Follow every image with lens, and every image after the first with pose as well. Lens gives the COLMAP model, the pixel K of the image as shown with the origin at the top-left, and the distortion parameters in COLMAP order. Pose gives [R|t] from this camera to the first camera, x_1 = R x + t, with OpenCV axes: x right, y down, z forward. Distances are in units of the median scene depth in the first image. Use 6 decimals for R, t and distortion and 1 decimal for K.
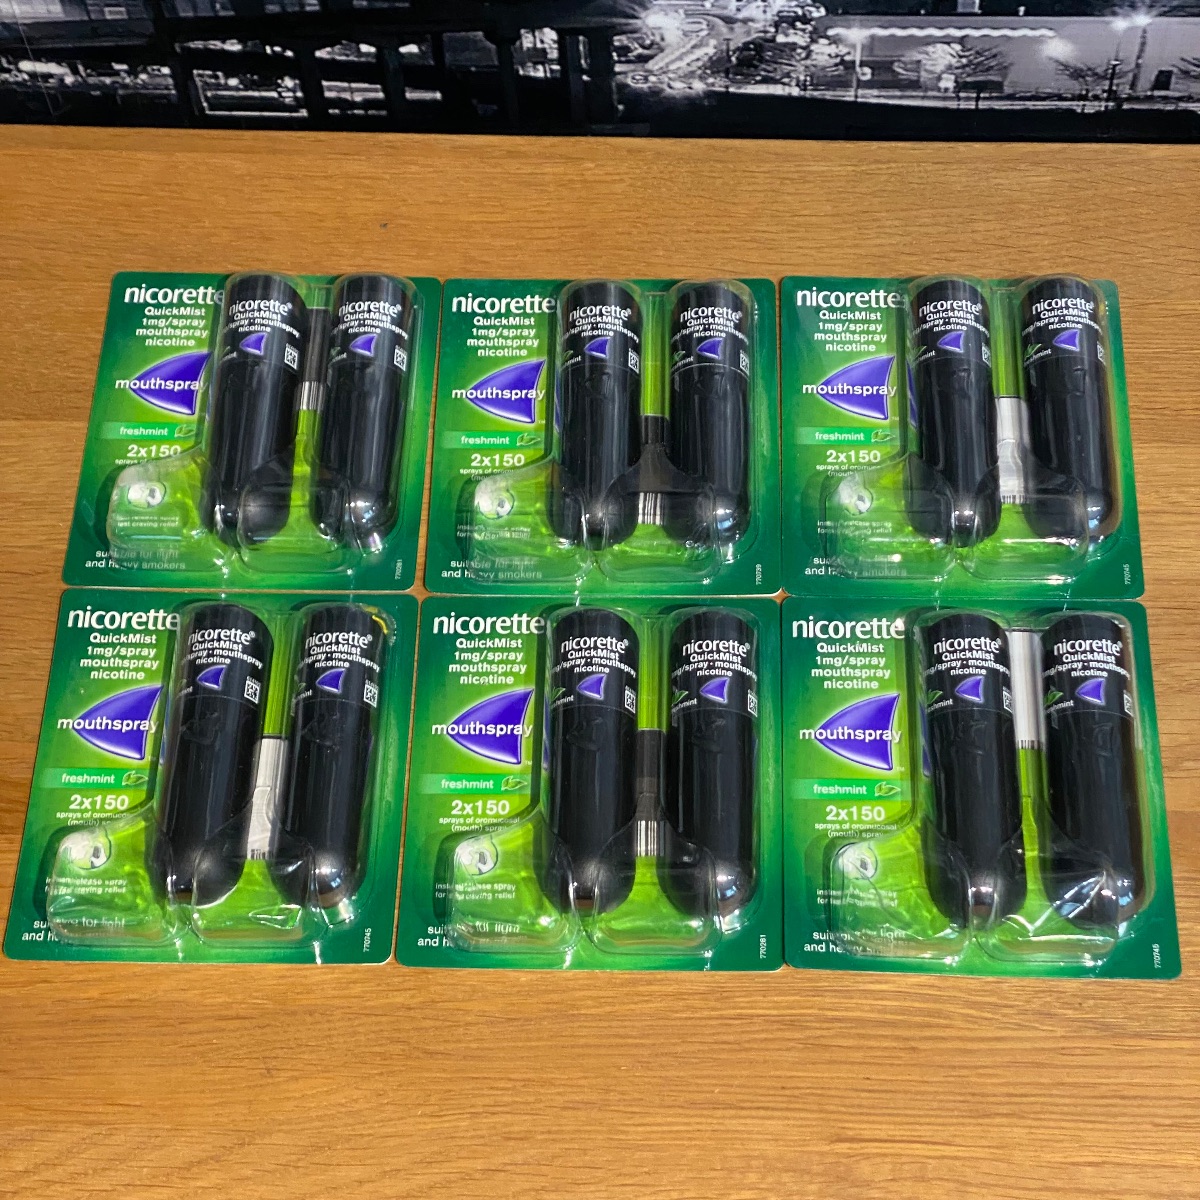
lens RADIAL K [[2379.8, 0, 599.1], [0, 2379.8, 596.1], [0, 0, 1]] dist [0.120453, 0.000000]
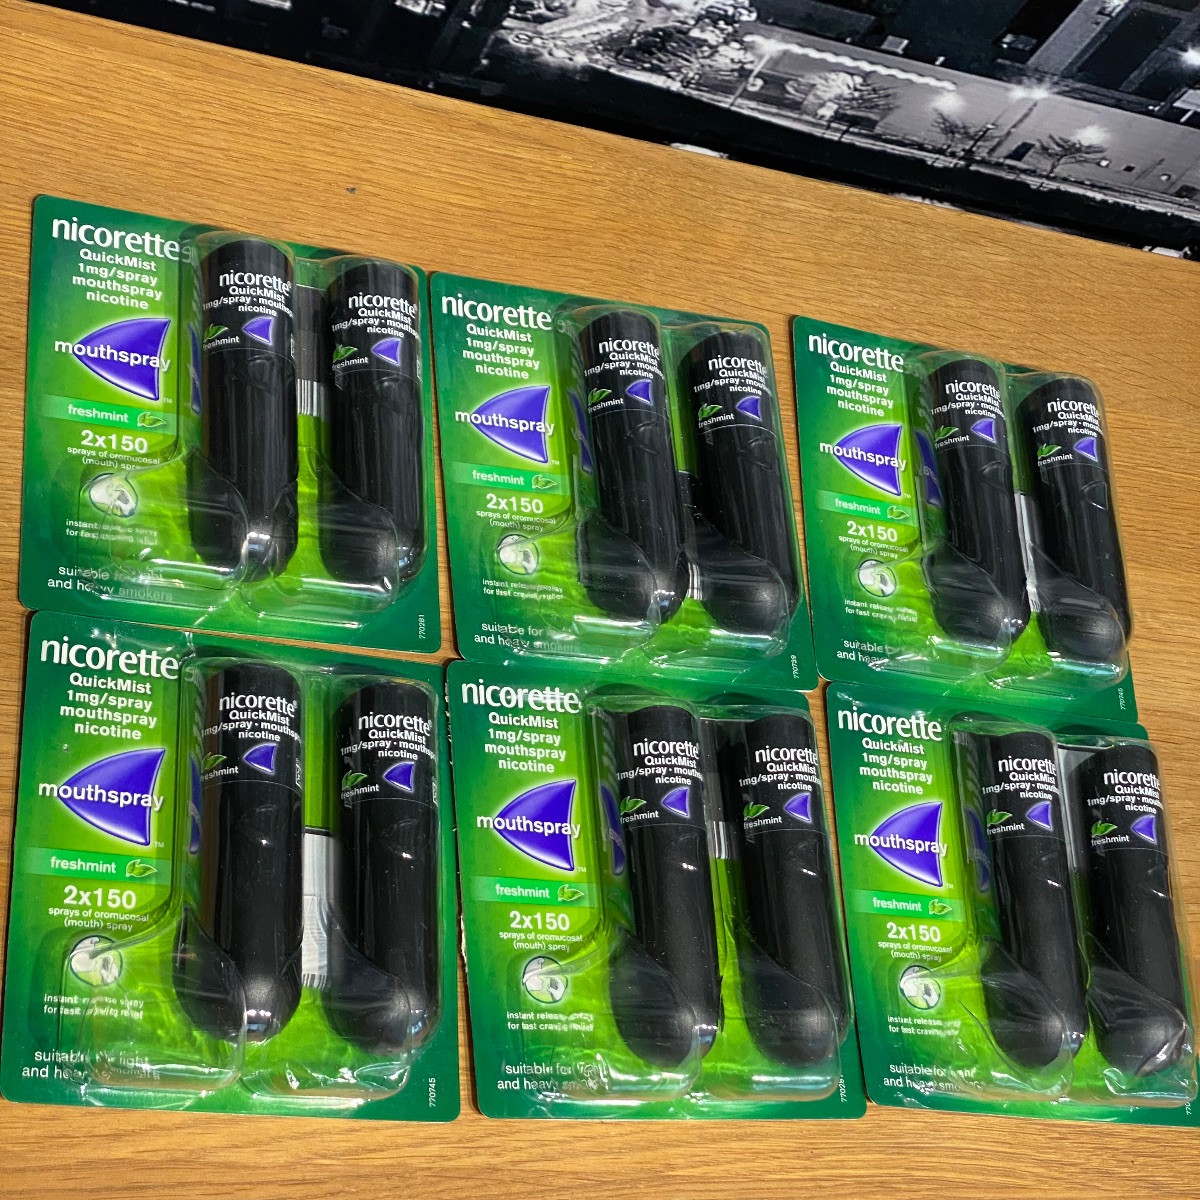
lens RADIAL K [[2379.8, 0, 597.6], [0, 2379.8, 604.1], [0, 0, 1]] dist [0.120453, 0.000000]
pose [[0.895091, 0.093274, 0.436017, -0.389370], [-0.128801, 0.990276, 0.052571, -0.069845], [-0.426874, -0.103215, 0.898401, 0.199897]]
